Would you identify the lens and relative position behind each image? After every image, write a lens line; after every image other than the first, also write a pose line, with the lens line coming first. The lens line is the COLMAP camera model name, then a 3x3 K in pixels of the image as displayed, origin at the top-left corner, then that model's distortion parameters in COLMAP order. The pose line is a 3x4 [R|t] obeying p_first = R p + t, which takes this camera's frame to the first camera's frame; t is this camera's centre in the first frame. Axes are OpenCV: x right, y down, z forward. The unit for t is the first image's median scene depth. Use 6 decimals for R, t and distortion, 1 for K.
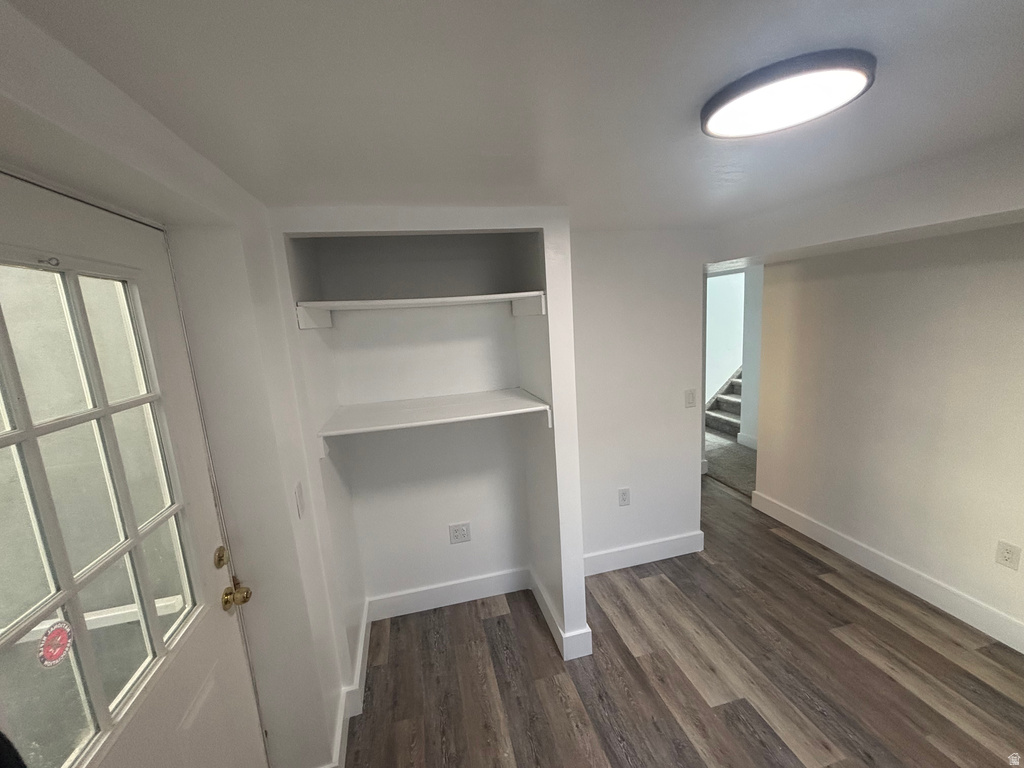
lens RADIAL K [[410.1, 0, 507.6], [0, 410.1, 388.7], [0, 0, 1]] dist [-0.001329, 0.001233]
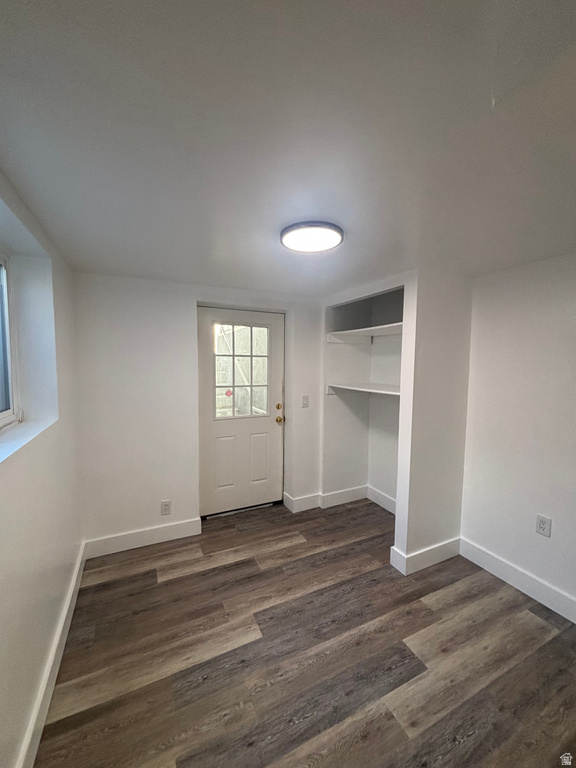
lens RADIAL K [[307.6, 0, 284.1], [0, 307.6, 381.4], [0, 0, 1]] dist [-0.001329, 0.001233]
pose [[0.213585, 0.140366, -0.966788, 1.129153], [-0.190376, 0.976632, 0.099737, -0.032901], [0.958195, 0.162751, 0.235316, 0.266128]]
